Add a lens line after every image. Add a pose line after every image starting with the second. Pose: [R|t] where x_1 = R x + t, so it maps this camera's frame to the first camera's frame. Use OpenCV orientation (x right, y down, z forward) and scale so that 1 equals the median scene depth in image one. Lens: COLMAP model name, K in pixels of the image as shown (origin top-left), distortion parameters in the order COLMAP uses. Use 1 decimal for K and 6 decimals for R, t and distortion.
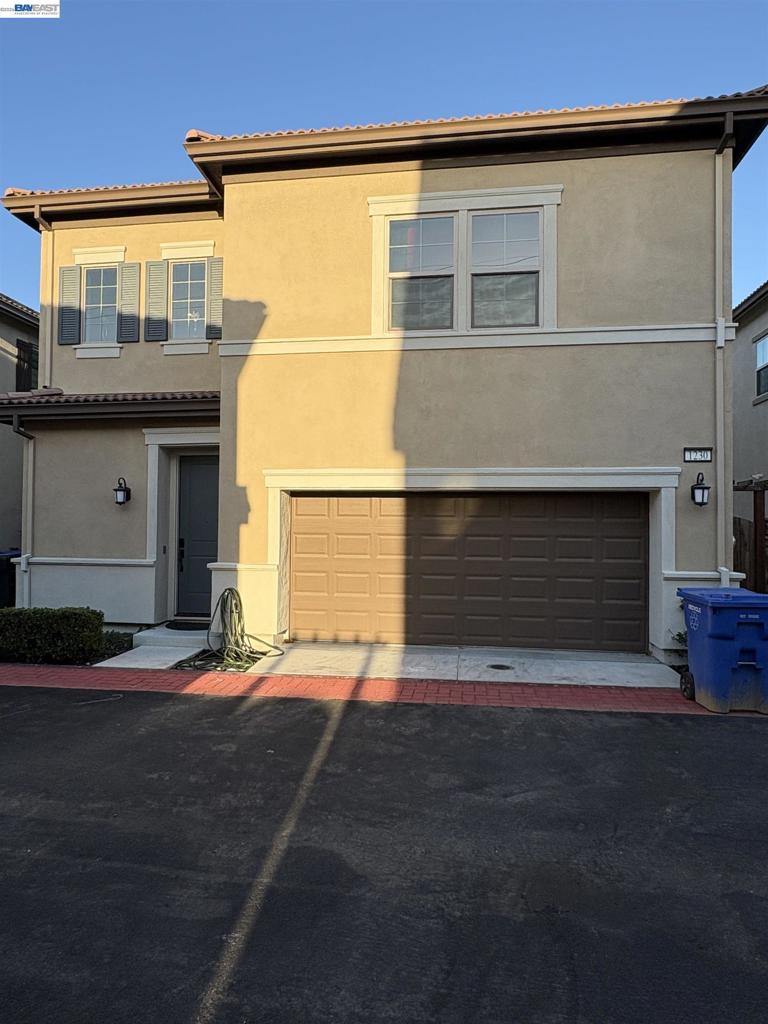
lens RADIAL K [[626.3, 0, 383.5], [0, 626.3, 510.2], [0, 0, 1]] dist [0.000368, 0.001531]
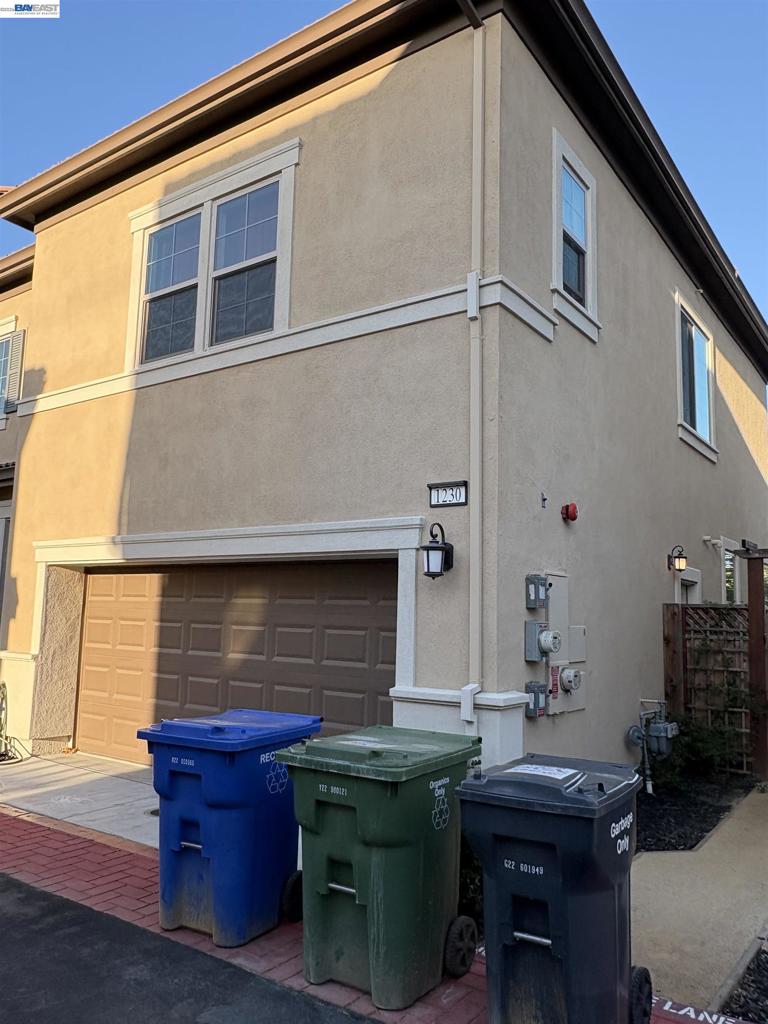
lens RADIAL K [[771.6, 0, 384.5], [0, 771.6, 513.0], [0, 0, 1]] dist [-0.013242, 0.009801]
pose [[0.892091, -0.048027, -0.449297, 0.765089], [-0.002464, 0.993803, -0.111124, 0.013008], [0.451850, 0.100240, 0.886445, 0.300269]]
